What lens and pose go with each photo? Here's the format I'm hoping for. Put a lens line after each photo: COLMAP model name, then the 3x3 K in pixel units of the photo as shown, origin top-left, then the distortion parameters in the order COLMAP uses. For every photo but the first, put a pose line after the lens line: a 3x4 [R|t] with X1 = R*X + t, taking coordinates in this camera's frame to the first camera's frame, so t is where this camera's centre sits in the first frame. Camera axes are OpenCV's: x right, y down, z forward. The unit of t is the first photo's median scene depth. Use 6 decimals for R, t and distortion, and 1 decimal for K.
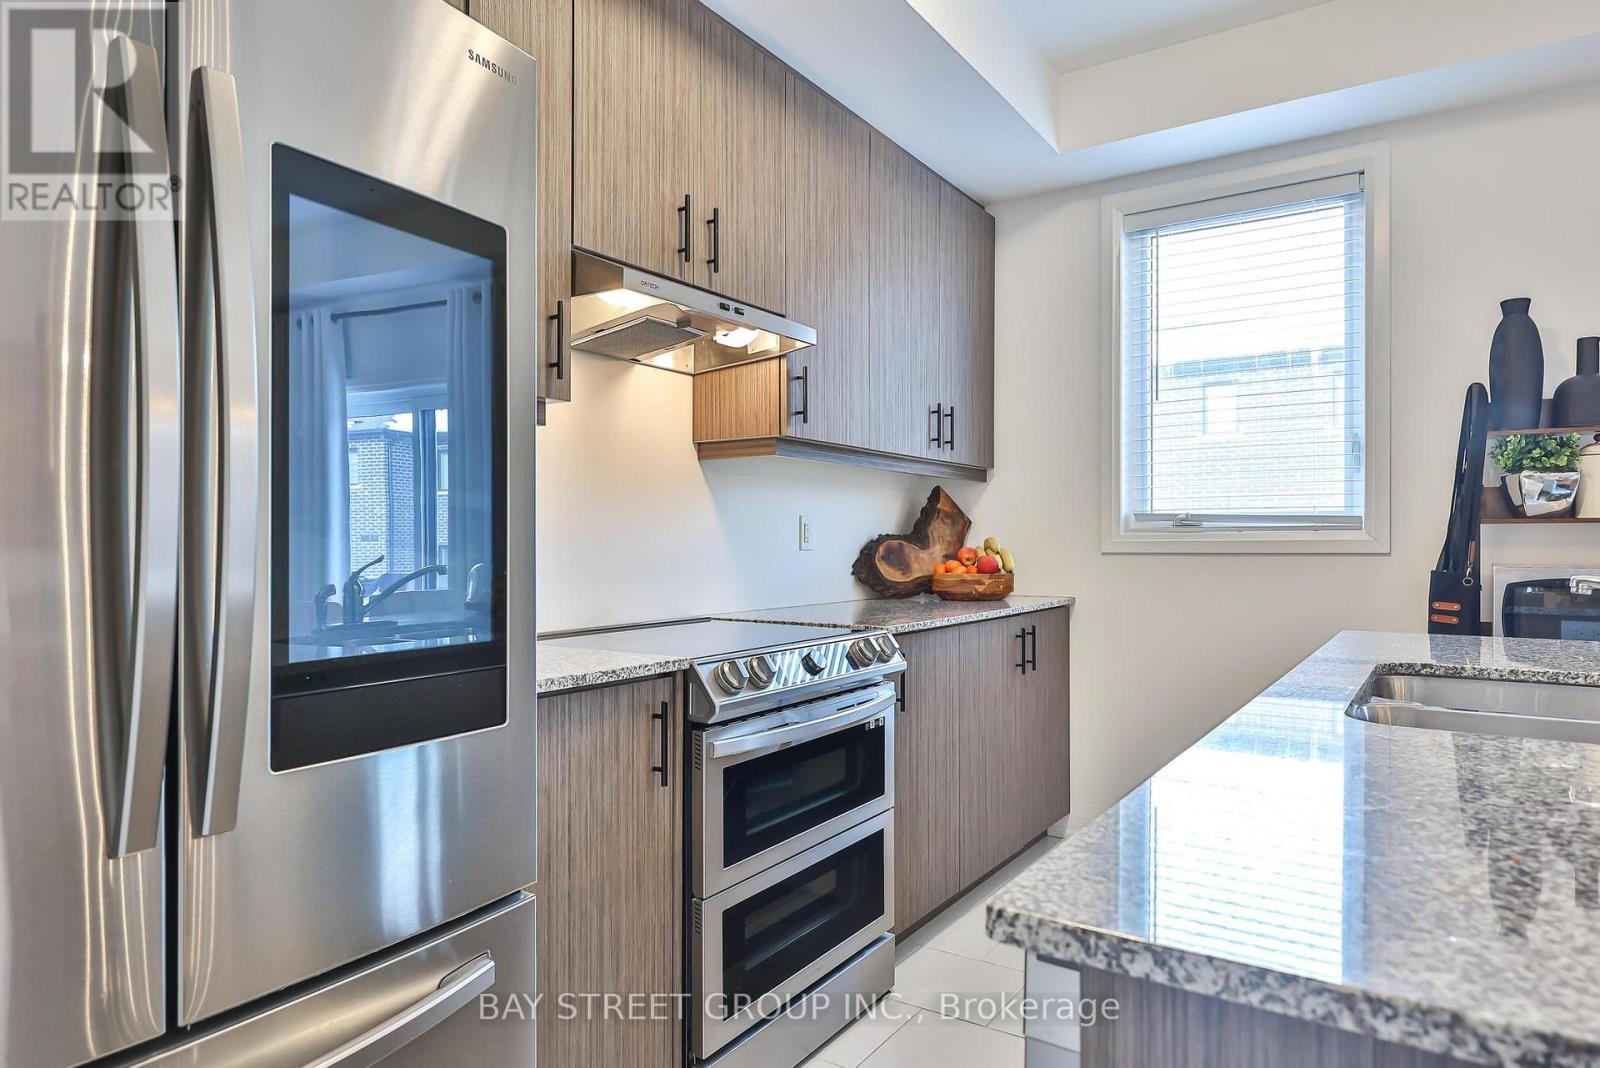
lens RADIAL K [[990.3, 0, 797.7], [0, 990.3, 536.7], [0, 0, 1]] dist [-0.002774, -0.000162]
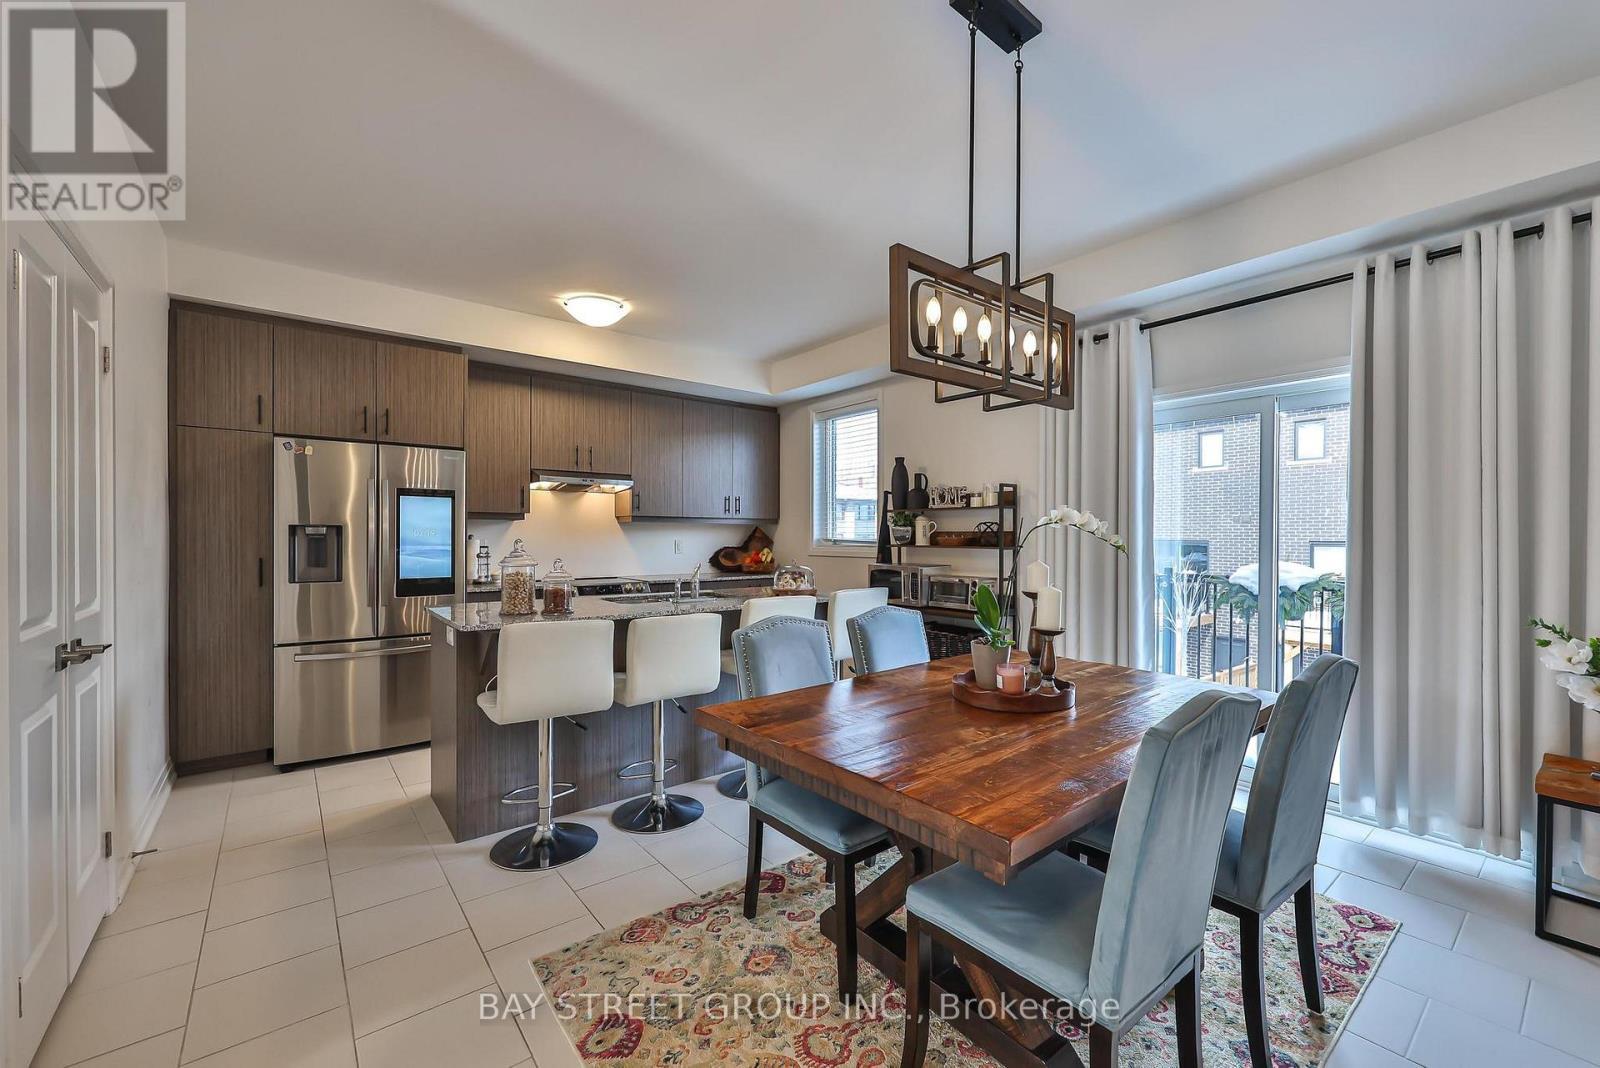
lens RADIAL K [[651.6, 0, 802.9], [0, 651.6, 537.5], [0, 0, 1]] dist [-0.001412, 0.000070]
pose [[0.950578, 0.001791, -0.310480, 0.801137], [-0.000298, 0.999988, 0.004857, -0.035591], [0.310485, -0.004525, 0.950567, -0.513504]]
